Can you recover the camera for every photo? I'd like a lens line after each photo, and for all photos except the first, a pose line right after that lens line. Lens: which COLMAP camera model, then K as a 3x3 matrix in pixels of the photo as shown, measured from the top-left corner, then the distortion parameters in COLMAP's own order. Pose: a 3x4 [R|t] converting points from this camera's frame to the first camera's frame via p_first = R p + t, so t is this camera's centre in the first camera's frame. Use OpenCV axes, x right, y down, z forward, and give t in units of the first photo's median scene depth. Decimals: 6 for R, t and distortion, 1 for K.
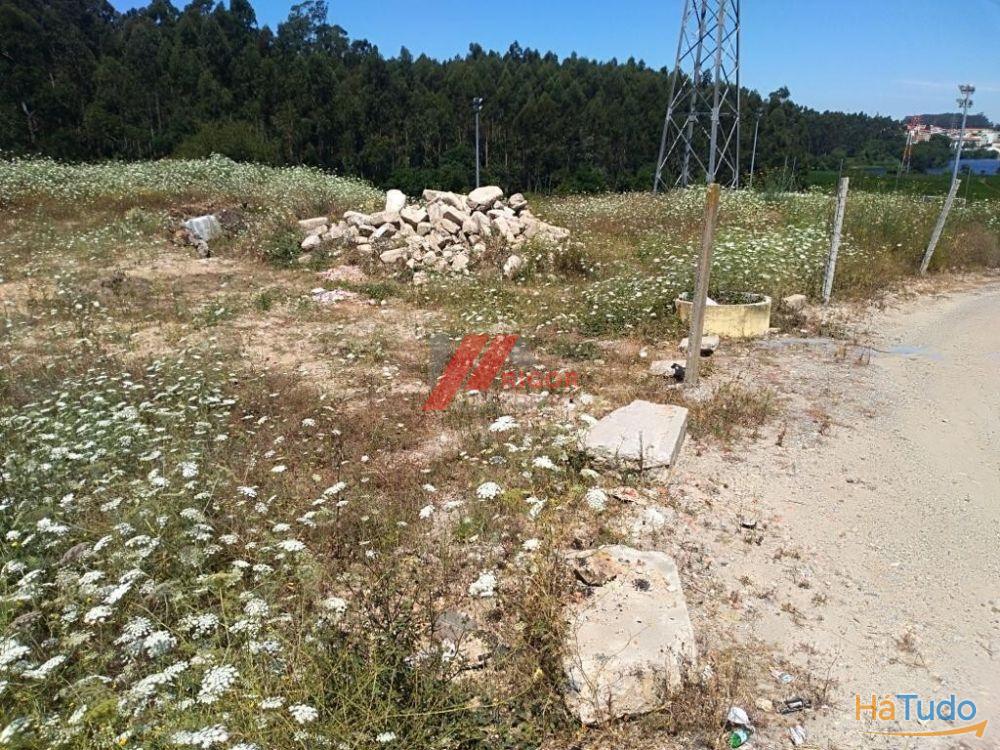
lens RADIAL K [[797.7, 0, 498.0], [0, 797.7, 366.9], [0, 0, 1]] dist [0.064801, -0.087124]
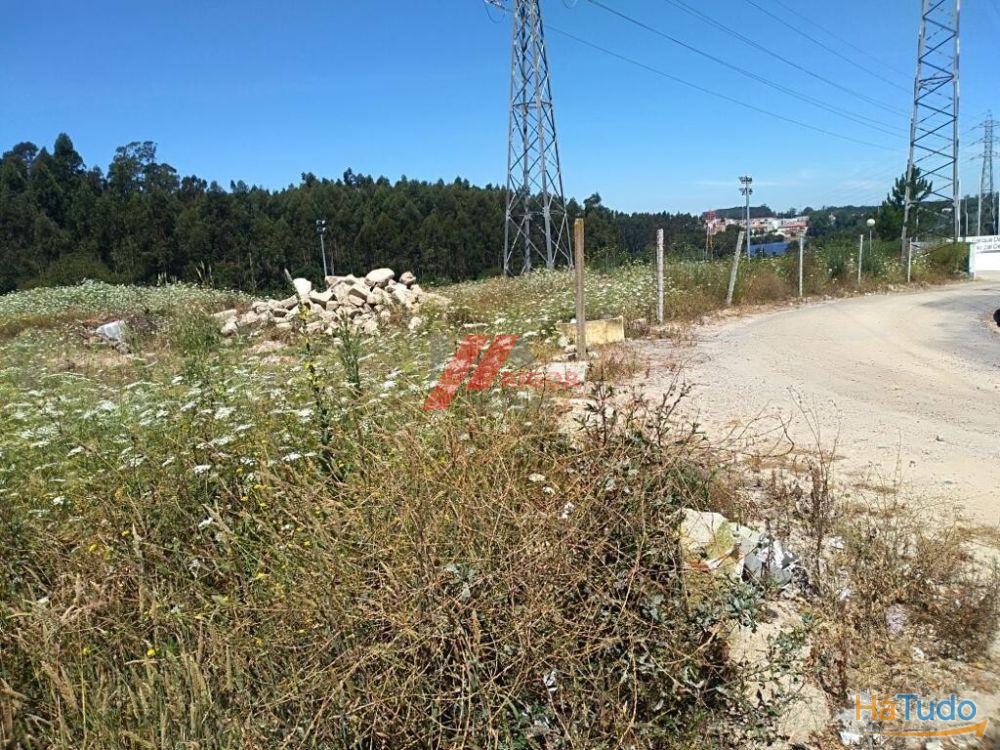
lens RADIAL K [[788.0, 0, 497.2], [0, 788.0, 365.6], [0, 0, 1]] dist [0.103909, -0.160837]
pose [[0.977226, -0.106868, 0.183328, -0.039730], [0.131118, 0.983367, -0.125686, 0.046356], [-0.166847, 0.146862, 0.974984, -0.082141]]
